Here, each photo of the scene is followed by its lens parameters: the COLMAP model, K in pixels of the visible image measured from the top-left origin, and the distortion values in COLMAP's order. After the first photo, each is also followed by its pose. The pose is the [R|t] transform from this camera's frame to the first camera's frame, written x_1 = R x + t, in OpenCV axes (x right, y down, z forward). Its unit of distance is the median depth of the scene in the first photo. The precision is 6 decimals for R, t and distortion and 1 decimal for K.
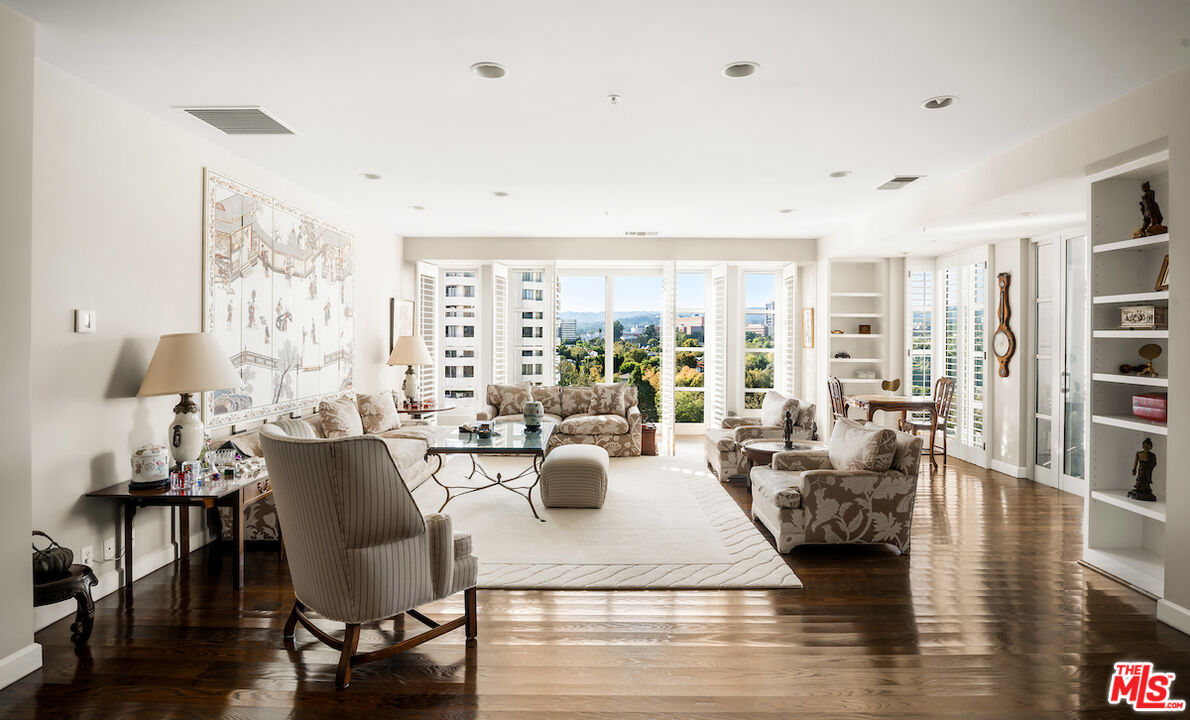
lens RADIAL K [[623.3, 0, 587.3], [0, 623.3, 347.8], [0, 0, 1]] dist [-0.015408, -0.001256]
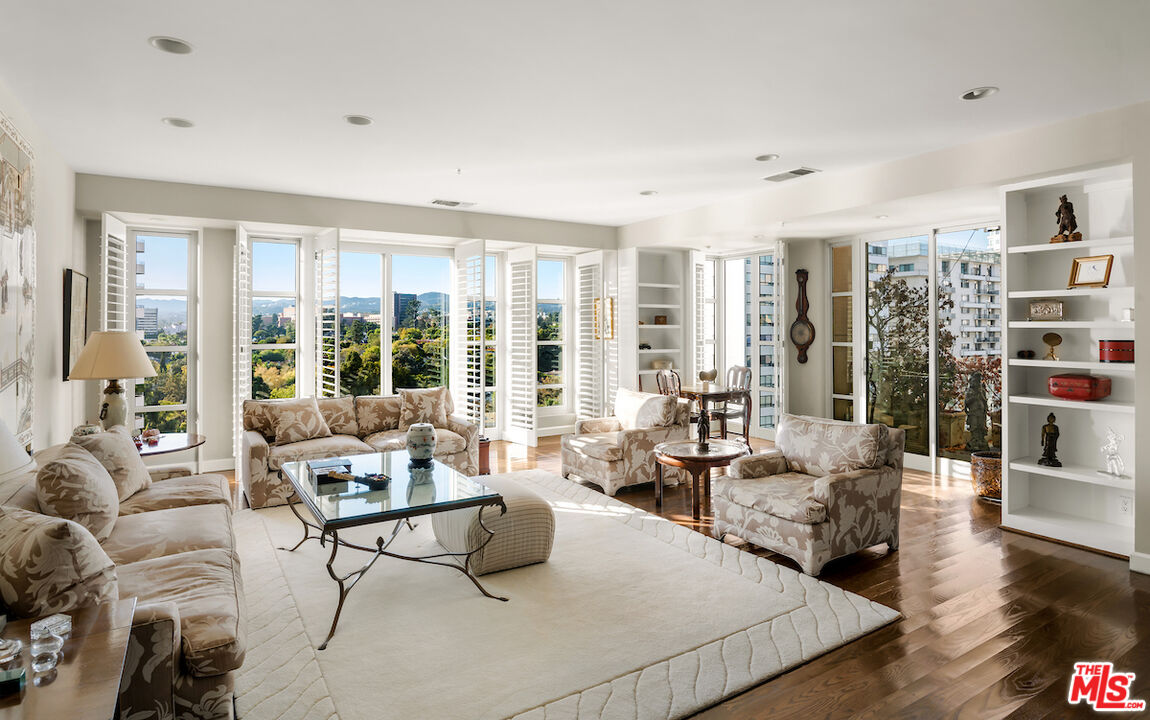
lens RADIAL K [[631.9, 0, 581.7], [0, 631.9, 325.4], [0, 0, 1]] dist [-0.007275, -0.002389]
pose [[0.839634, -0.005007, 0.543129, -0.233626], [0.015804, 0.999759, -0.015215, -0.007963], [-0.542923, 0.021358, 0.839511, 0.223685]]
